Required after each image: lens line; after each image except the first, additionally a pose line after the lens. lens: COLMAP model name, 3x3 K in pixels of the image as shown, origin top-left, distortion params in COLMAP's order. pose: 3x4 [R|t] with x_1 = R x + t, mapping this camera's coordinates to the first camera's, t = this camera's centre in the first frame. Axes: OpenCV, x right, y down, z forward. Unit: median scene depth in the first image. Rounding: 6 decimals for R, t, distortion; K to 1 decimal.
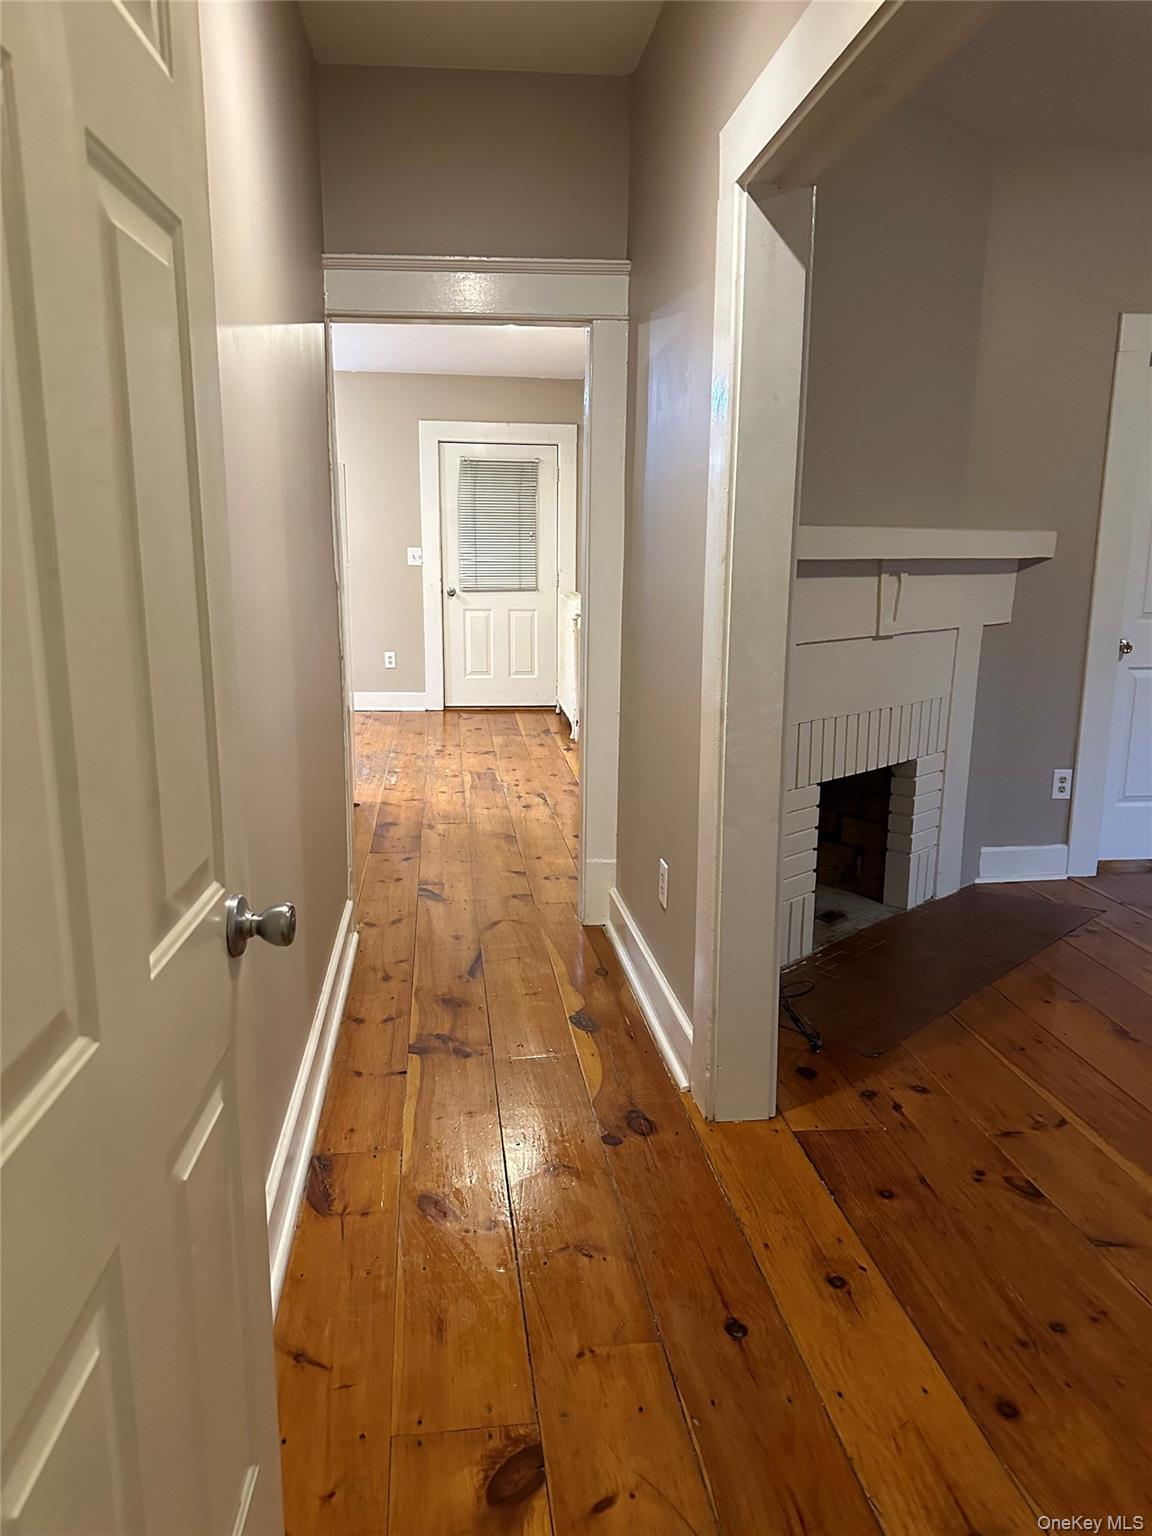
lens RADIAL K [[1112.5, 0, 572.1], [0, 1112.5, 762.7], [0, 0, 1]] dist [0.046599, -0.049009]
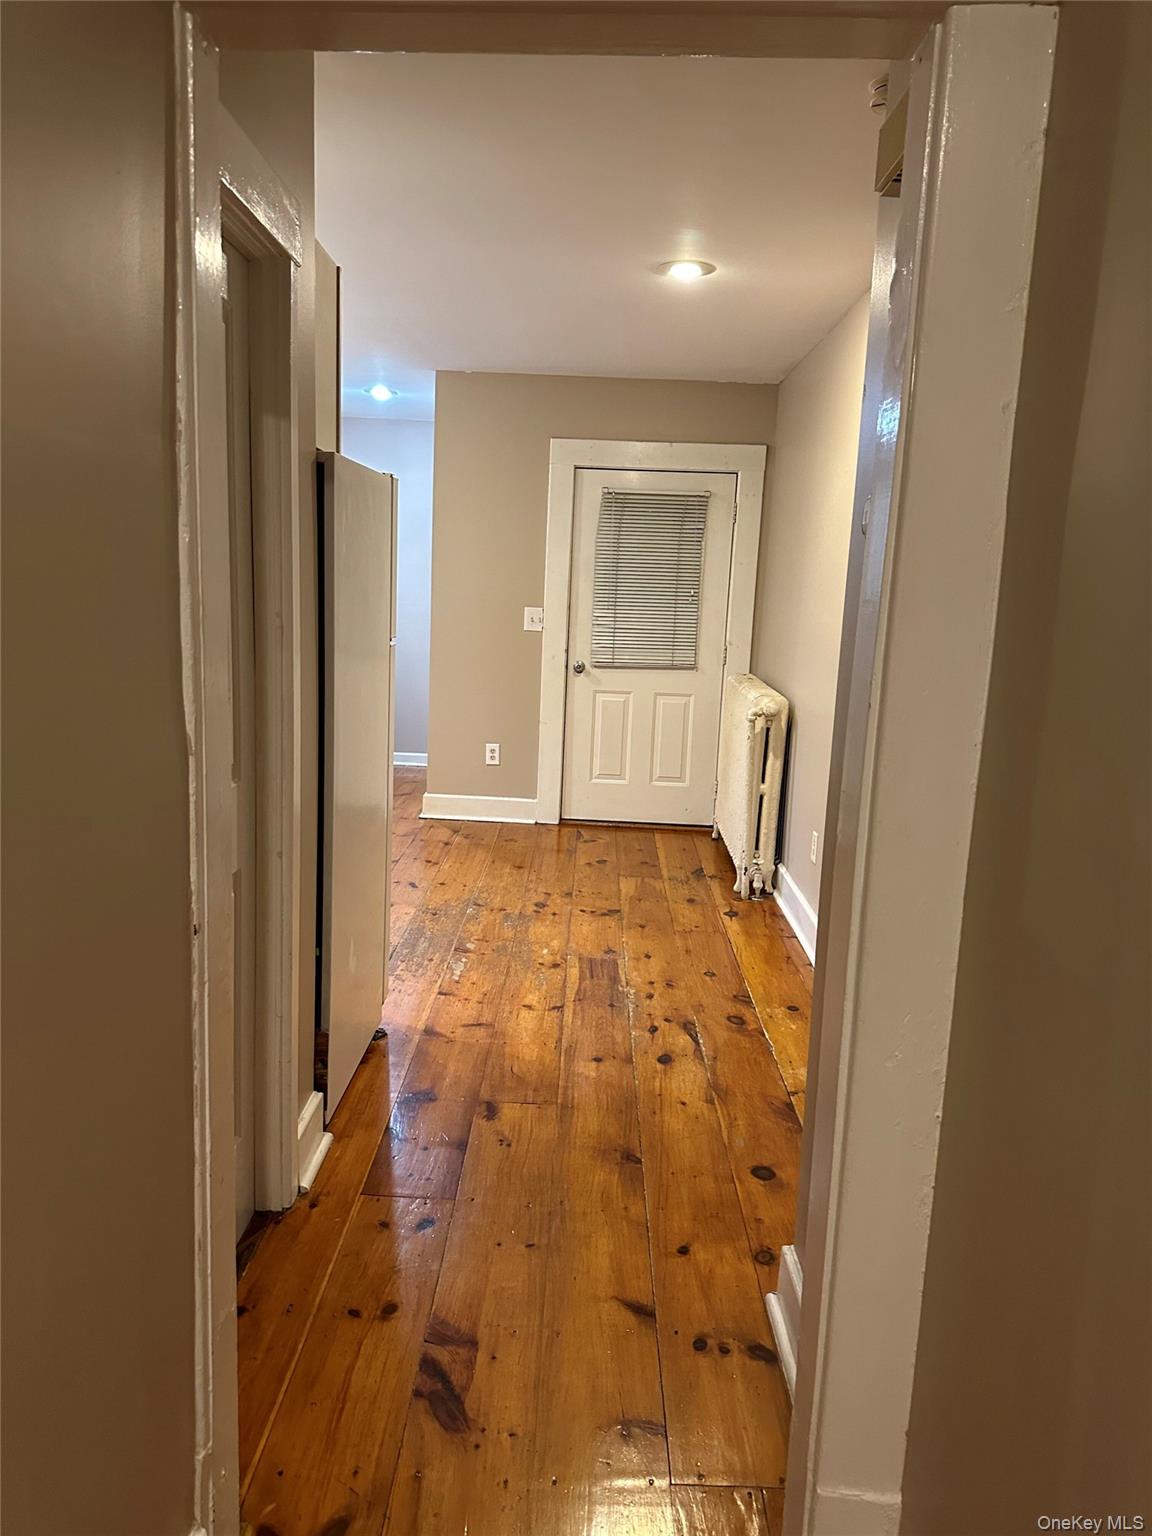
lens RADIAL K [[1112.5, 0, 506.8], [0, 1112.5, 774.1], [0, 0, 1]] dist [0.046599, -0.049009]
pose [[0.981352, 0.058513, -0.183097, -0.016056], [-0.064745, 0.997502, -0.028237, -0.060778], [0.180988, 0.039565, 0.982689, 0.274894]]
